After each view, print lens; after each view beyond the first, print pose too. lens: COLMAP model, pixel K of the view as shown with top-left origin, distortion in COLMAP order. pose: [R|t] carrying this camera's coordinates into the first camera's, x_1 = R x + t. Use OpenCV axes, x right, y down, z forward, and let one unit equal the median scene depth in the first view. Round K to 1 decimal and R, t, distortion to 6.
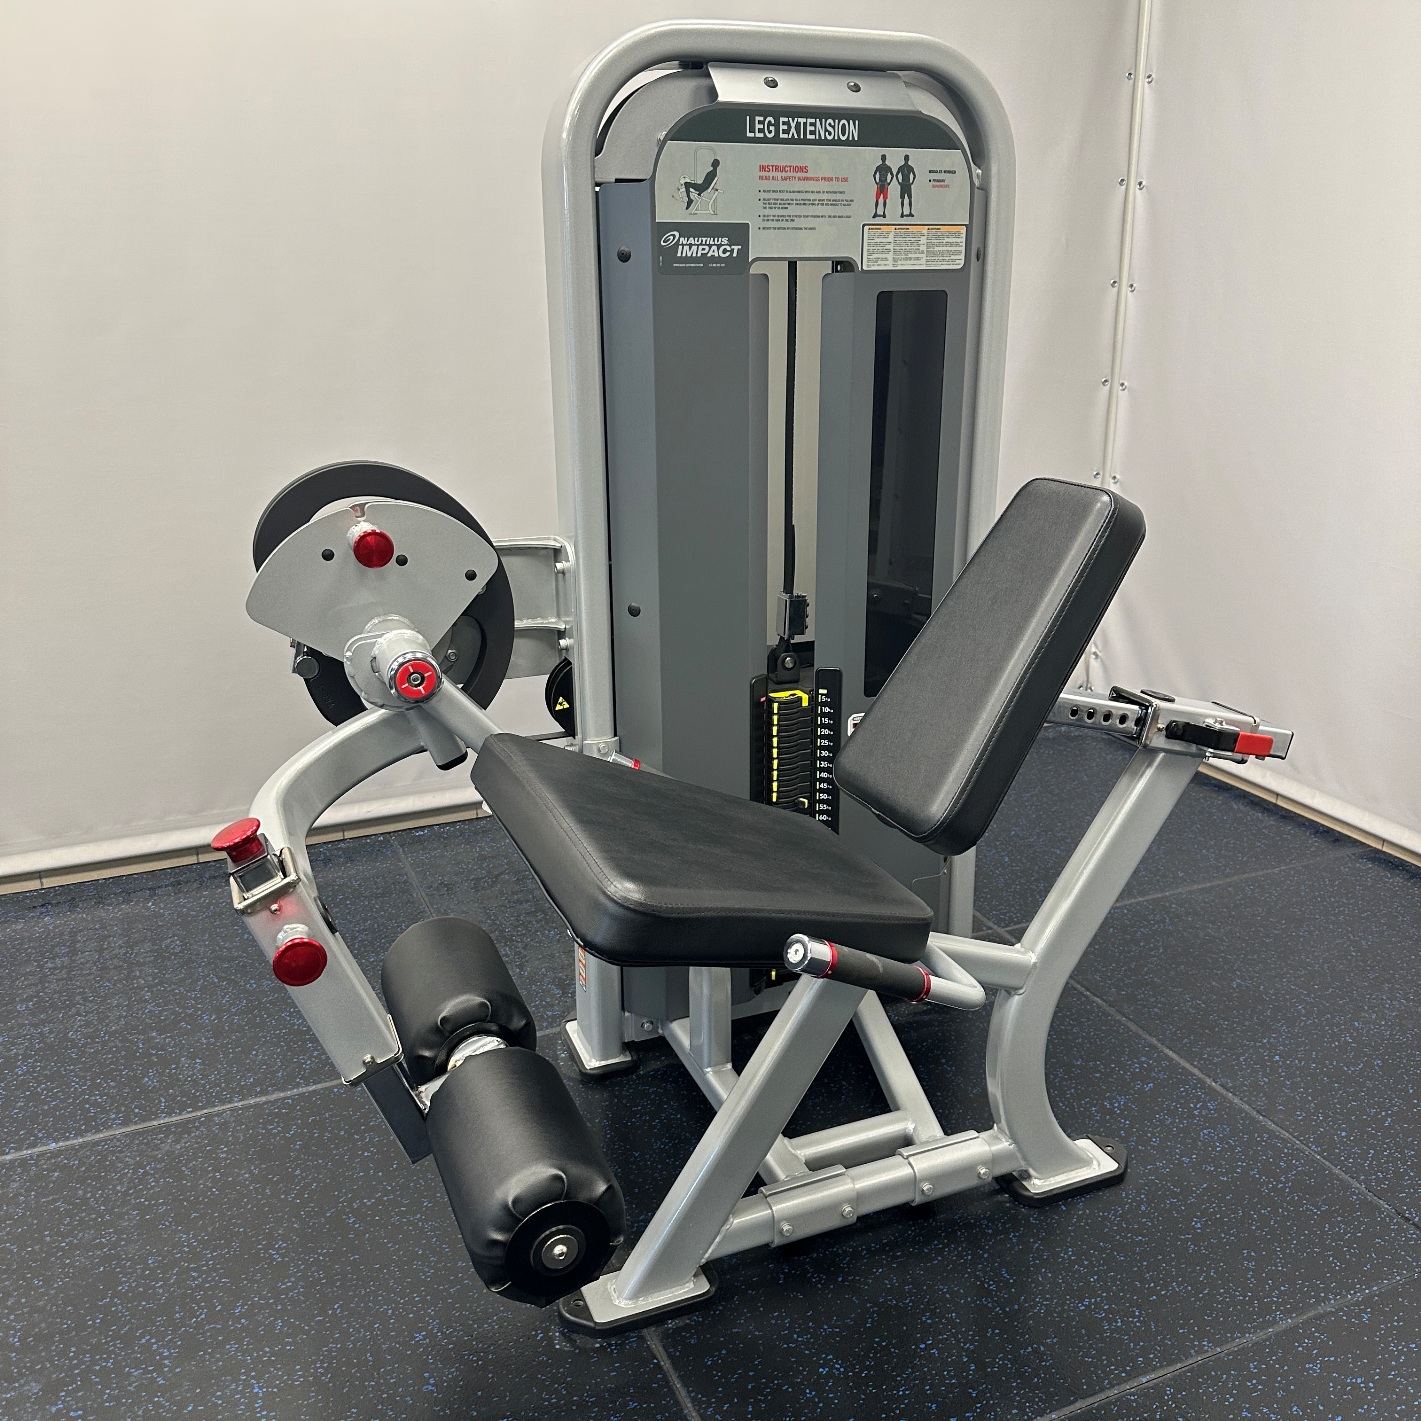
lens RADIAL K [[1337.4, 0, 726.4], [0, 1337.4, 695.0], [0, 0, 1]] dist [0.050446, -0.089795]
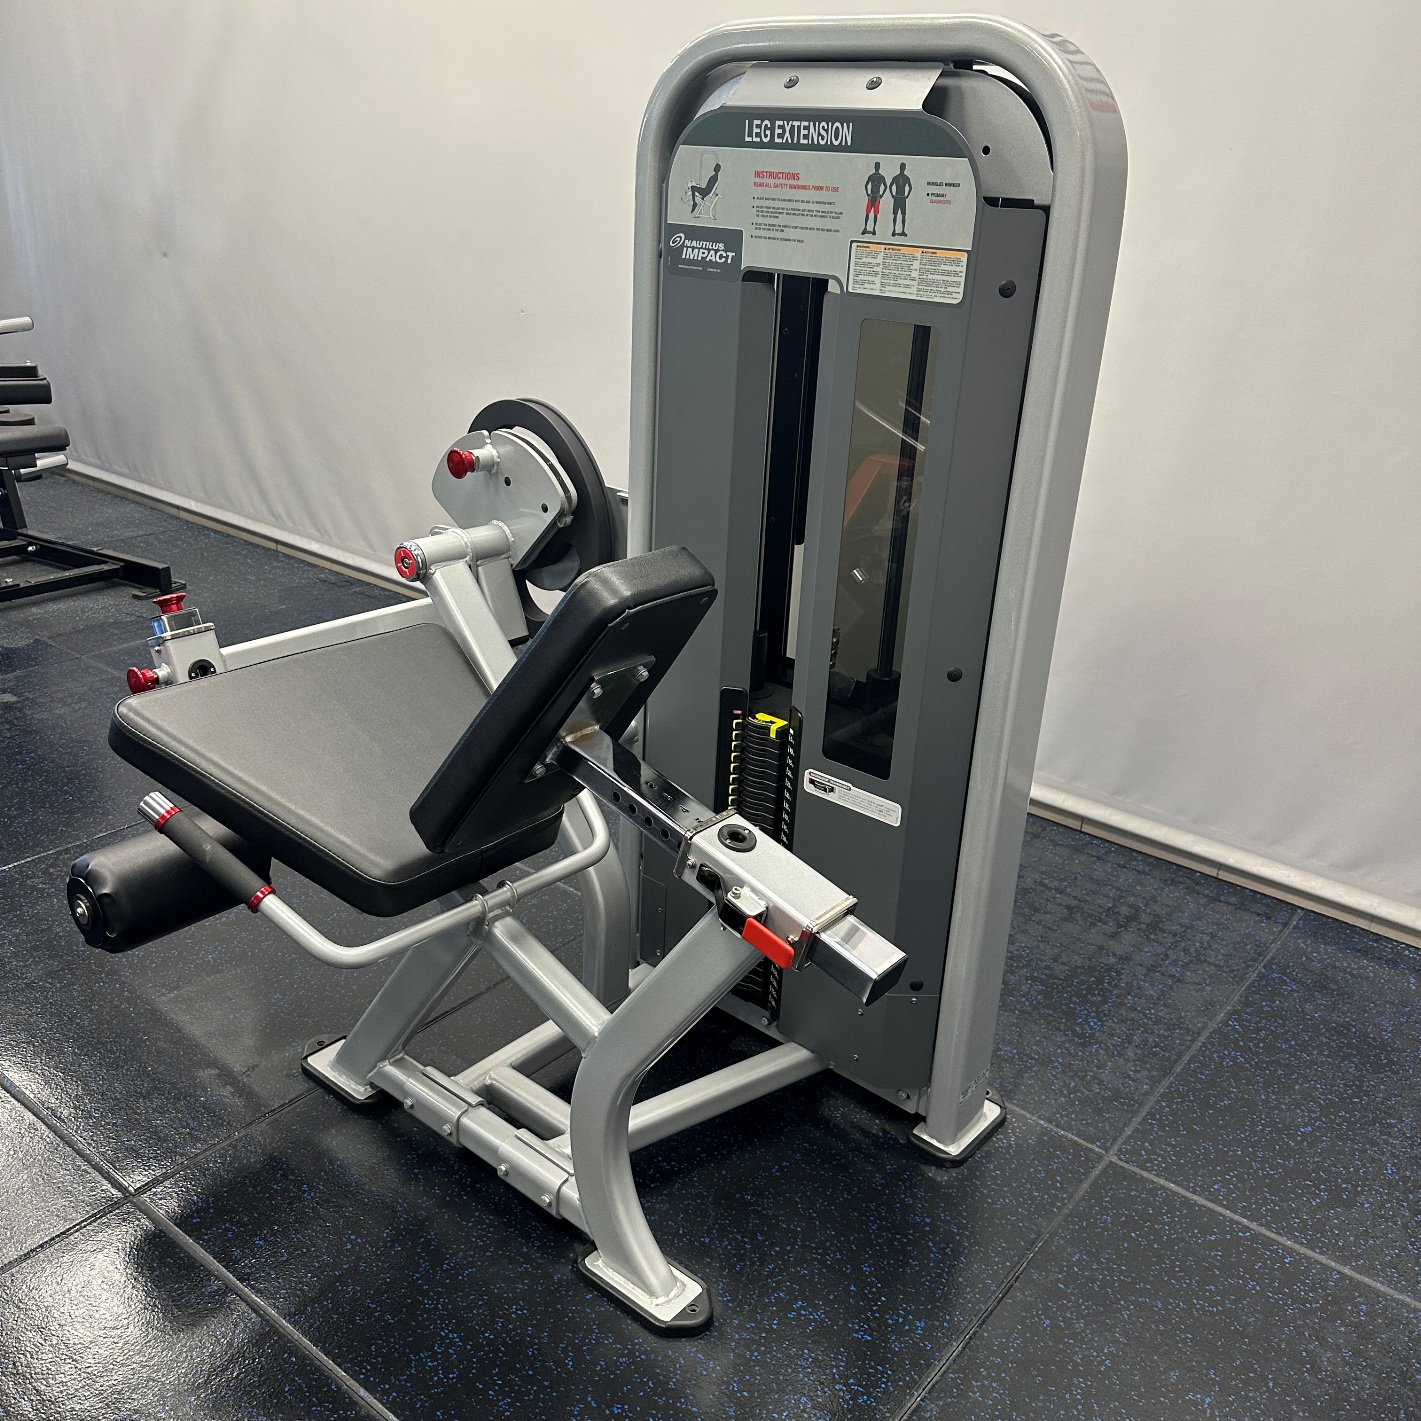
lens RADIAL K [[1342.0, 0, 728.7], [0, 1342.0, 707.7], [0, 0, 1]] dist [0.128295, -0.347733]
pose [[0.467174, 0.360729, -0.807232, 0.900263], [-0.310509, 0.921771, 0.232211, -0.249438], [0.827848, 0.142169, 0.542637, 0.492357]]
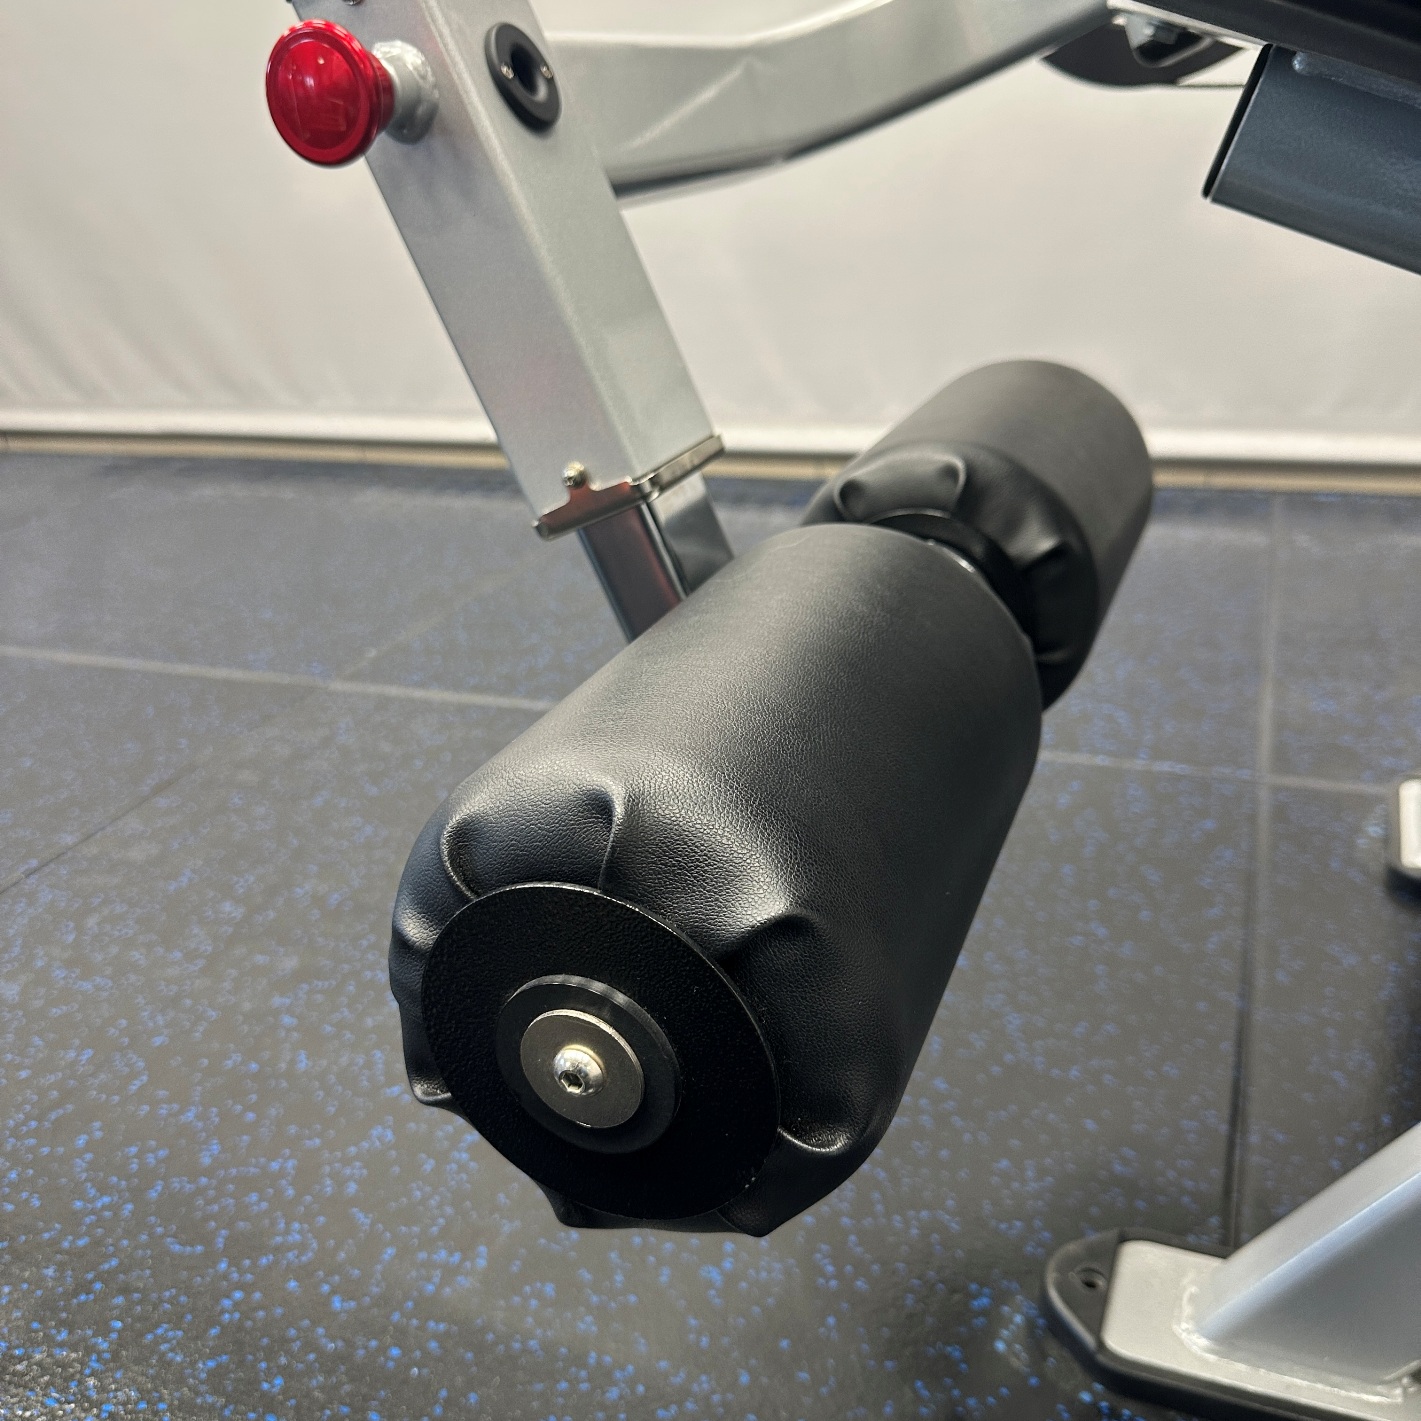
lens RADIAL K [[1351.0, 0, 708.3], [0, 1351.0, 716.2], [0, 0, 1]] dist [0.101506, -0.194878]
pose [[0.698750, 0.248948, -0.670652, 0.040974], [-0.149473, 0.967610, 0.203445, 0.188123], [0.699576, -0.041913, 0.713328, 0.545188]]
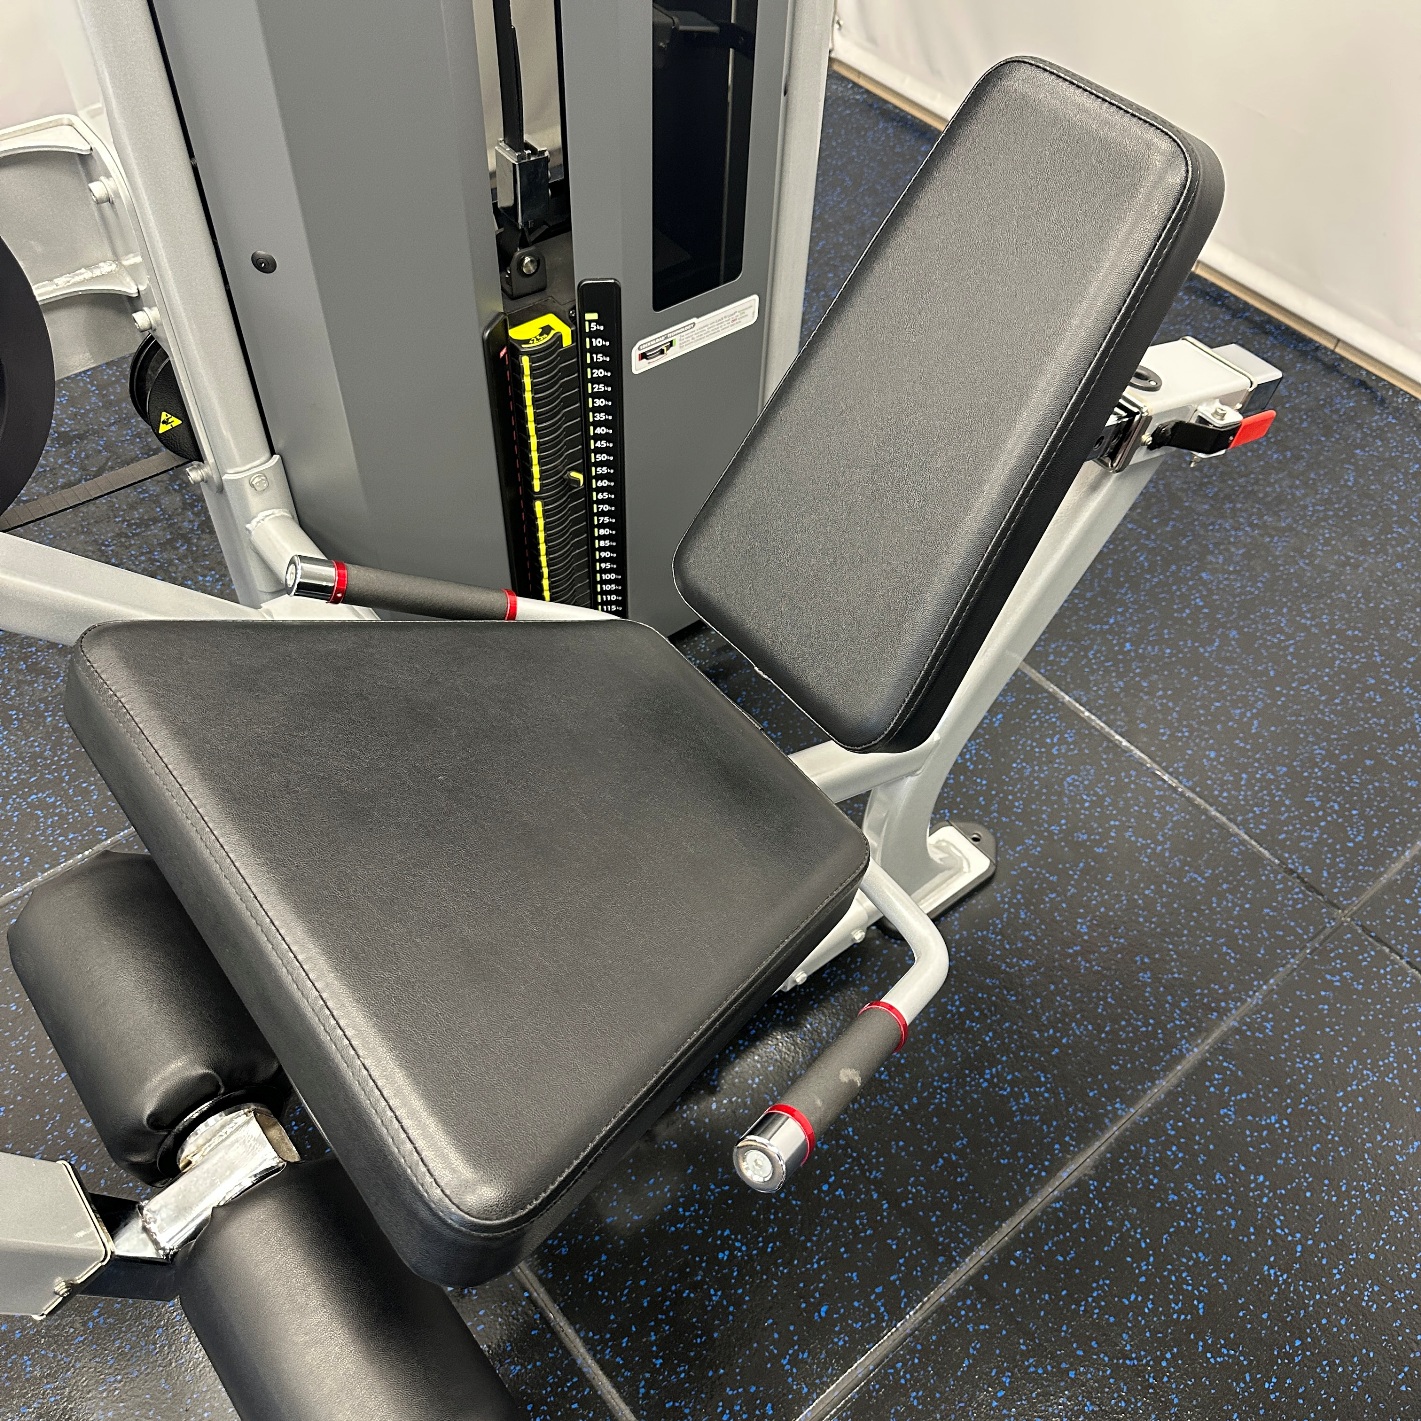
lens RADIAL K [[1315.7, 0, 712.2], [0, 1315.7, 717.1], [0, 0, 1]] dist [0.124698, -0.231092]
pose [[0.962307, -0.180599, 0.203344, -0.038382], [0.036447, 0.826579, 0.561639, -0.217341], [-0.269511, -0.533058, 0.802005, 0.422129]]
